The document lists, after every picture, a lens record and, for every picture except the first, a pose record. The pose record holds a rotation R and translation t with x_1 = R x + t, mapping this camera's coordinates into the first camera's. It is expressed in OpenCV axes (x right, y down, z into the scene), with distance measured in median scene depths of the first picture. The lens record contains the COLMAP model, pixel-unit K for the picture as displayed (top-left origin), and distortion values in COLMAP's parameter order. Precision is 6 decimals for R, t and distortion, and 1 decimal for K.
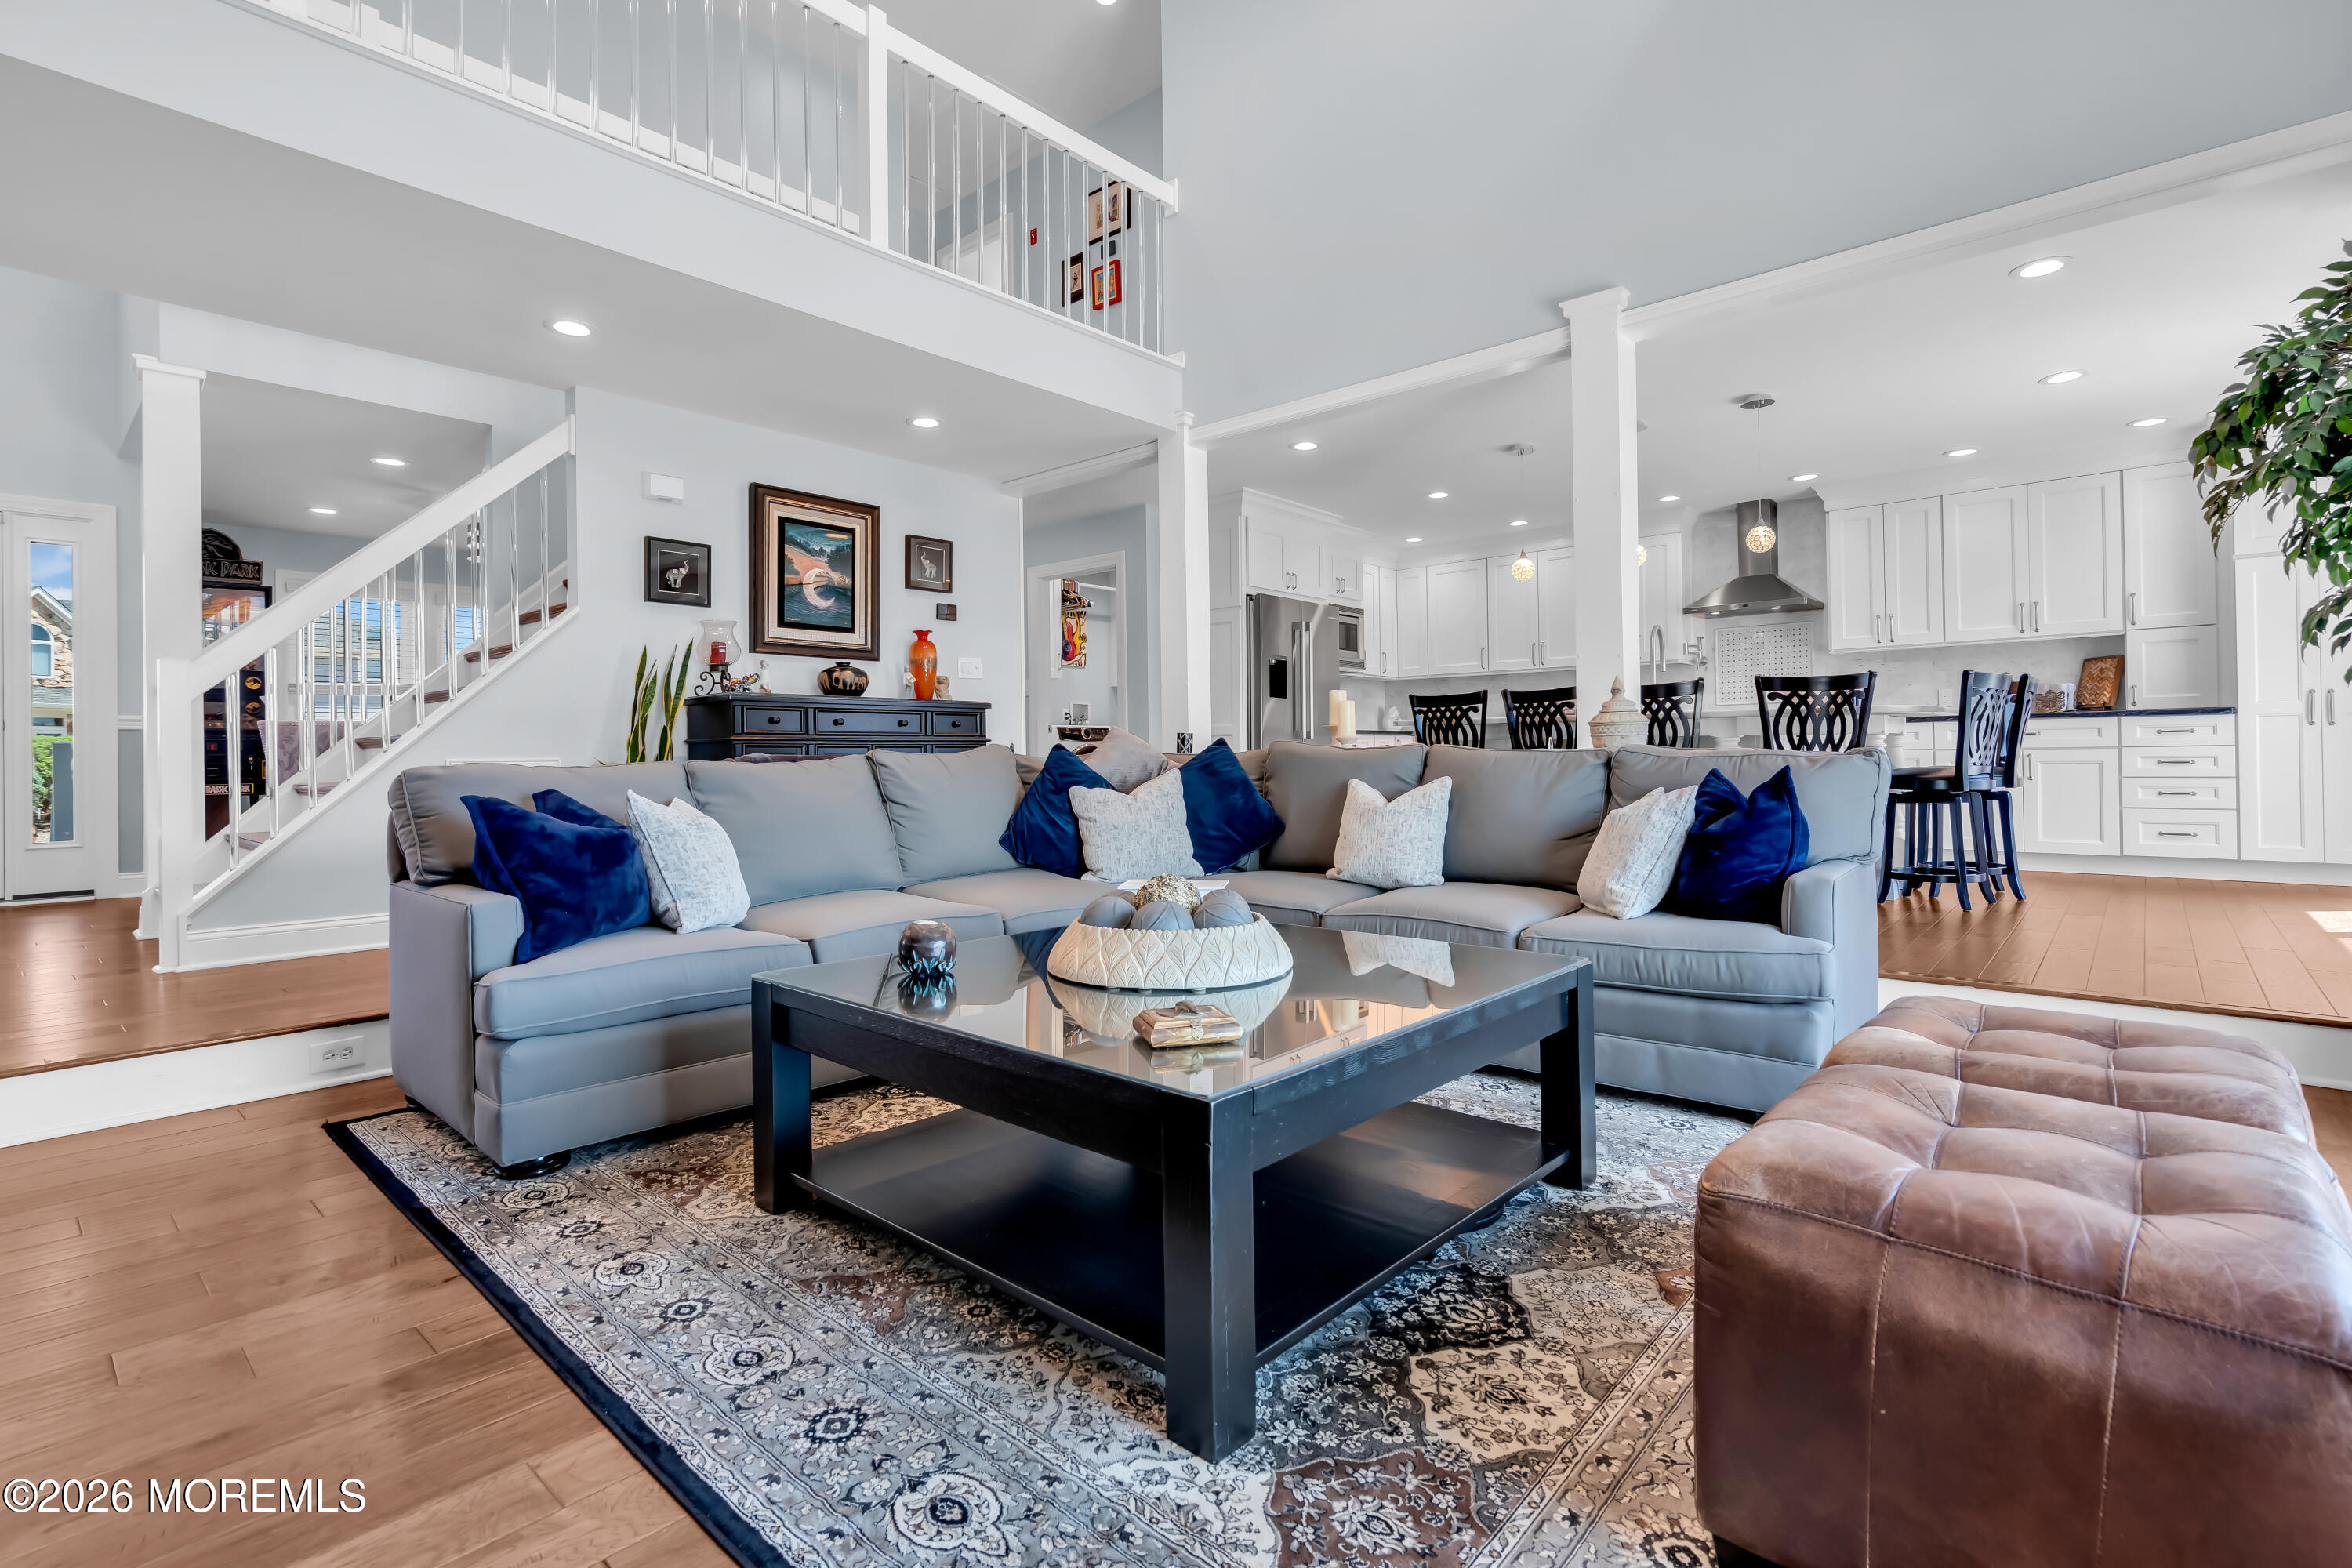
lens RADIAL K [[1065.0, 0, 1176.8], [0, 1065.0, 782.1], [0, 0, 1]] dist [-0.002350, 0.002427]
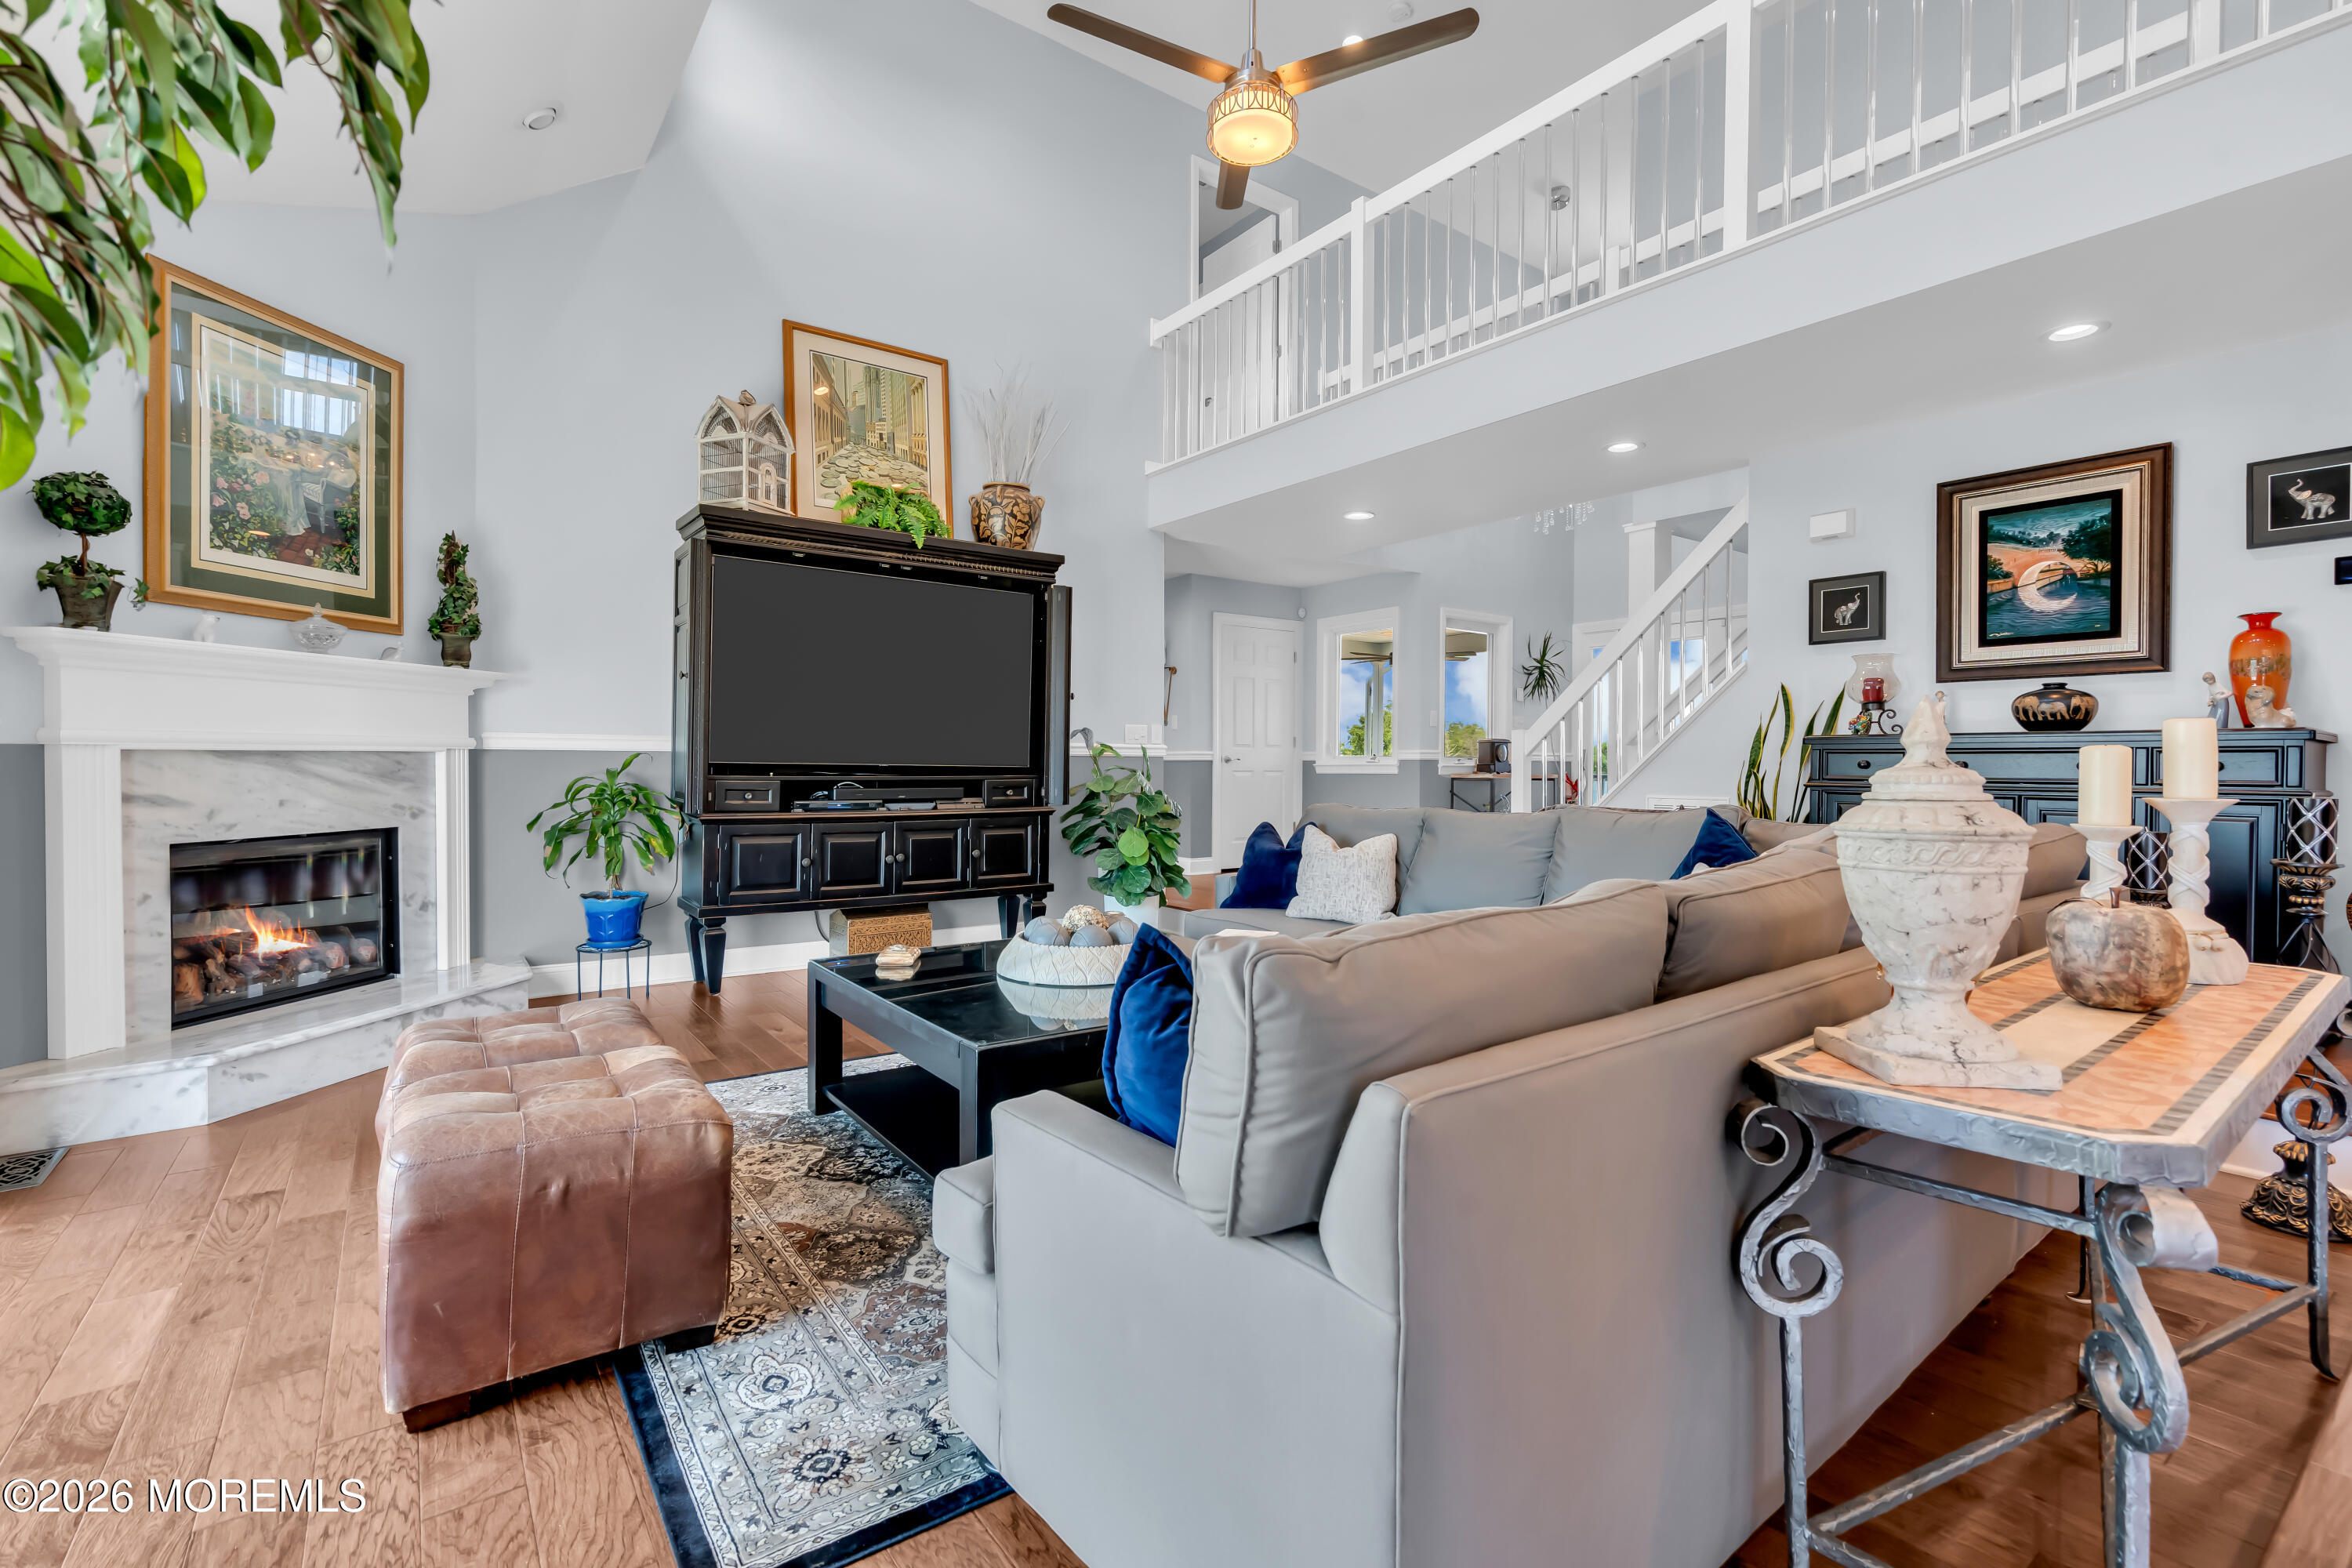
lens RADIAL K [[1065.0, 0, 1170.1], [0, 1065.0, 769.4], [0, 0, 1]] dist [-0.002350, 0.002427]
pose [[-0.211161, 0.013234, -0.977362, 0.536208], [-0.029659, 0.999361, 0.019940, -0.048412], [0.977001, 0.033198, -0.210633, 0.552751]]
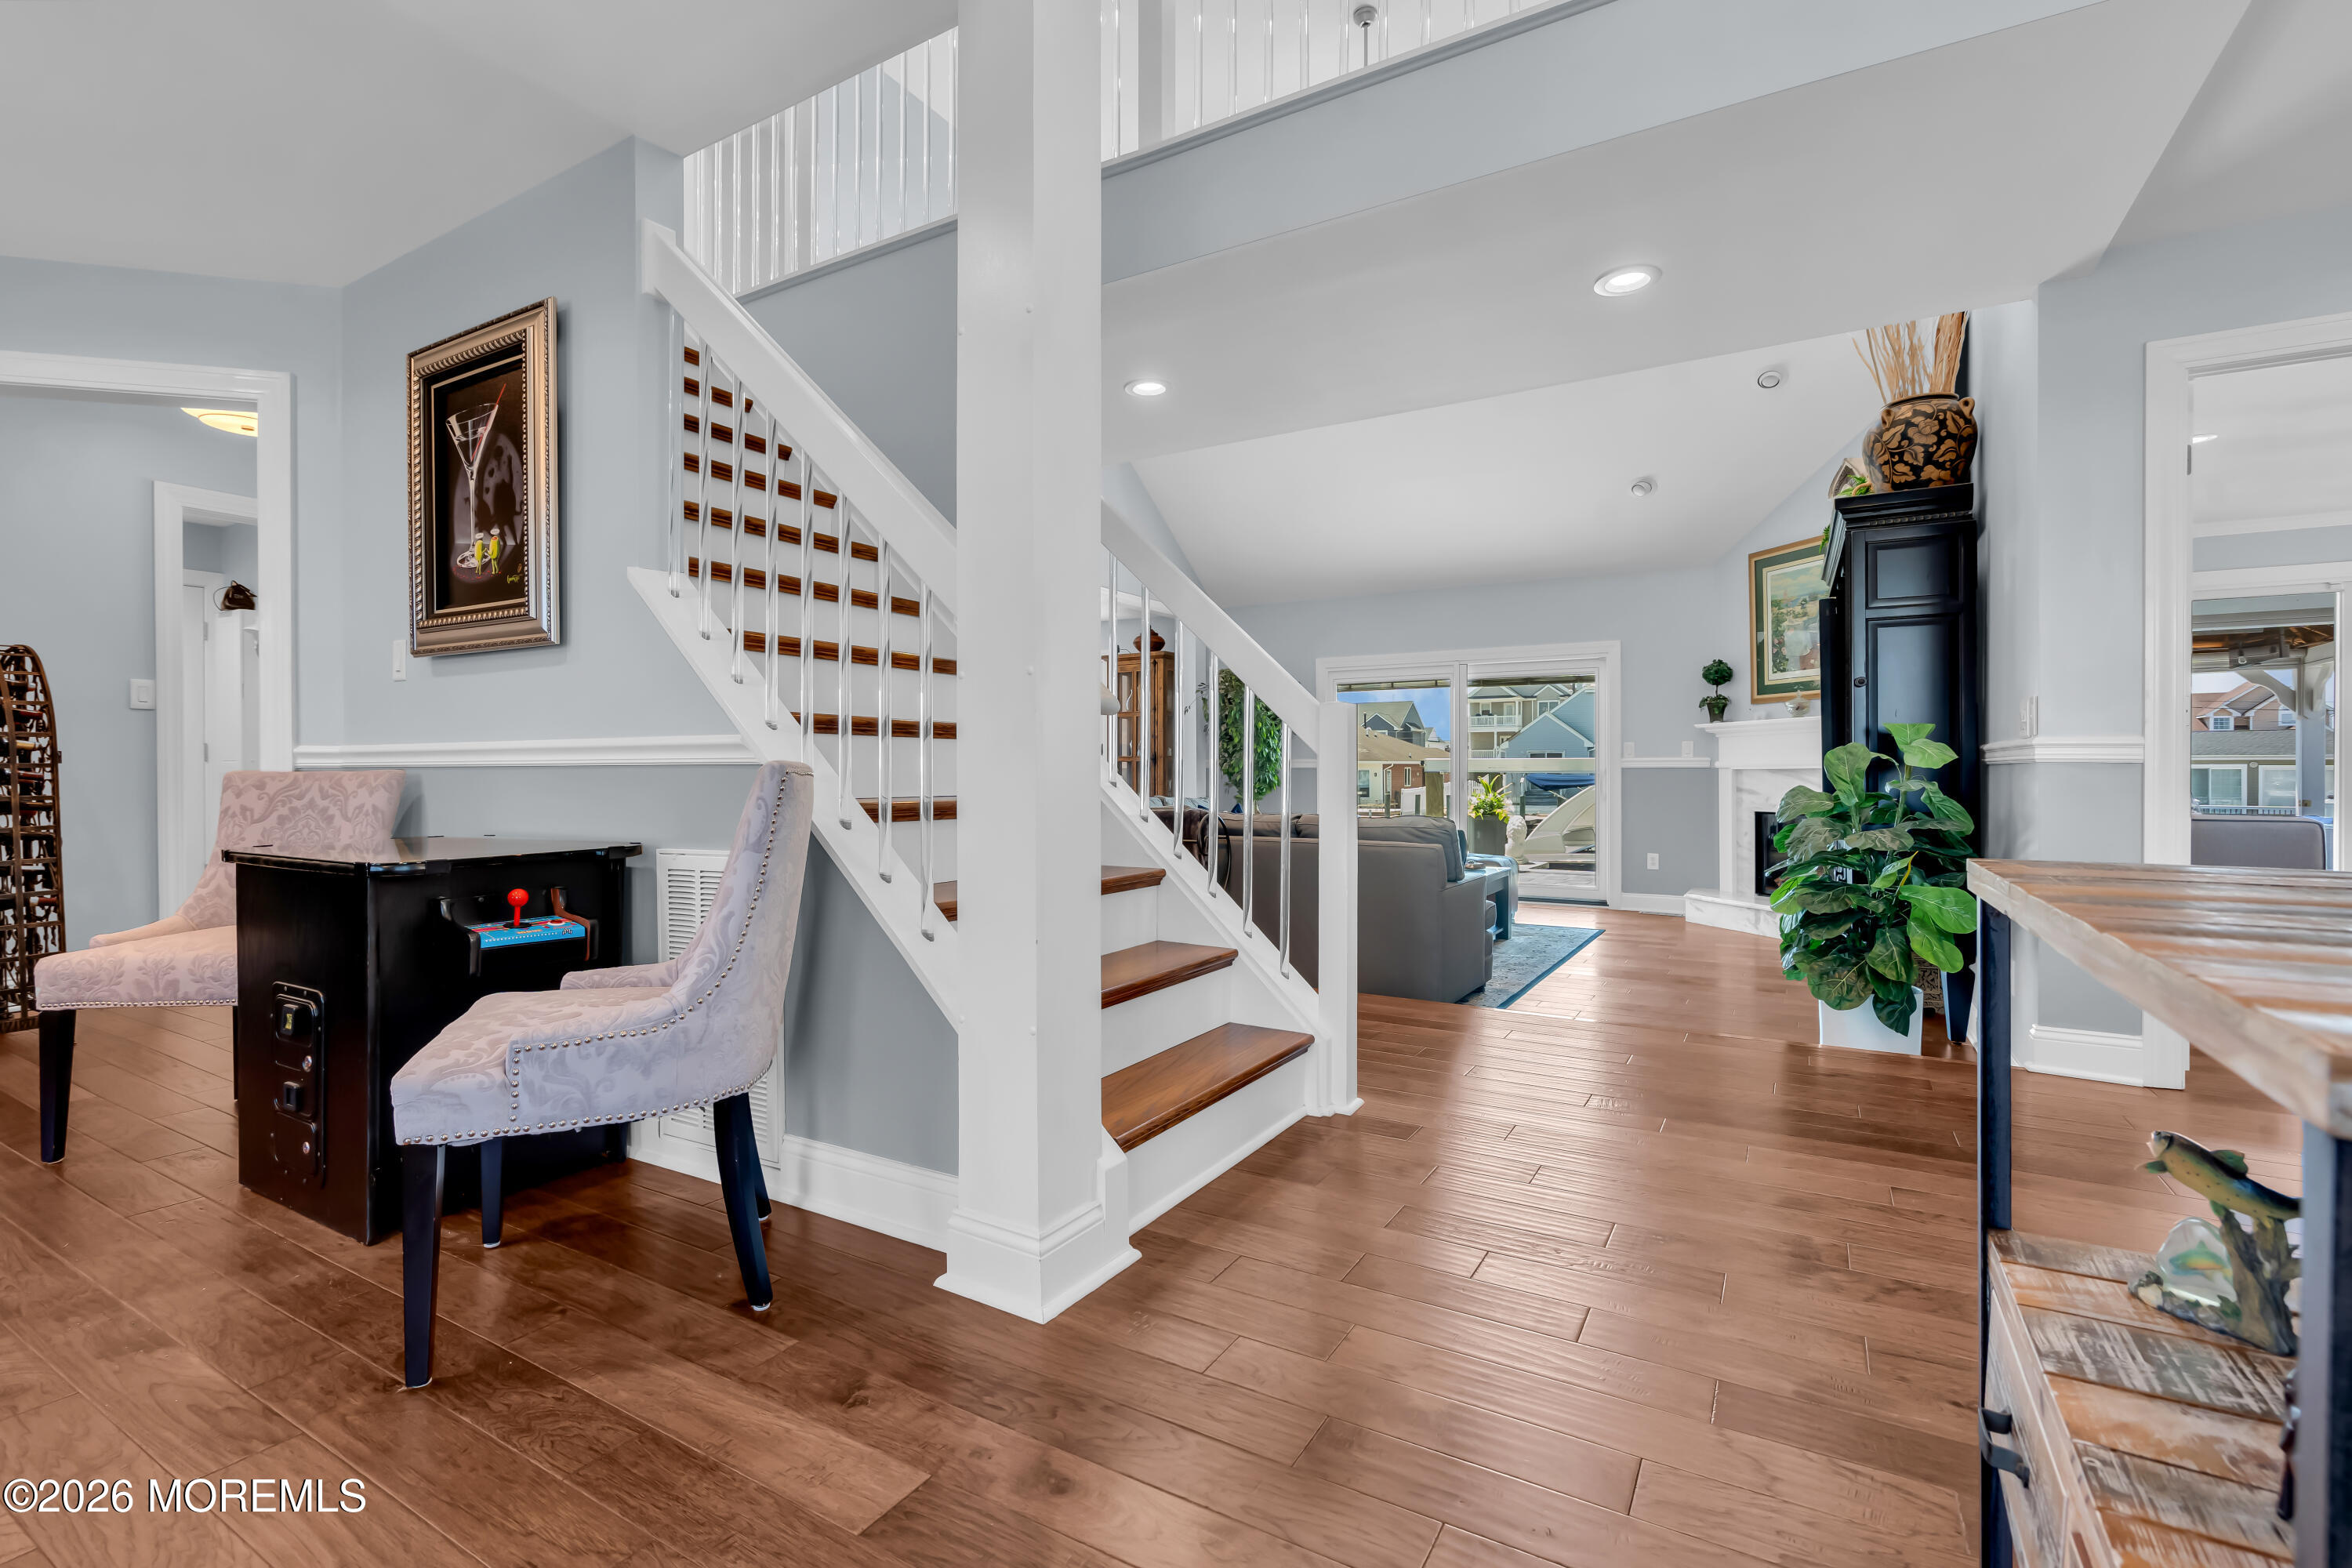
lens RADIAL K [[1065.0, 0, 1180.7], [0, 1065.0, 772.9], [0, 0, 1]] dist [-0.002350, 0.002427]
pose [[-0.188641, 0.011795, 0.981975, -1.140023], [0.032312, 0.999461, -0.005798, -0.041848], [-0.981514, 0.030635, -0.188920, 0.847695]]
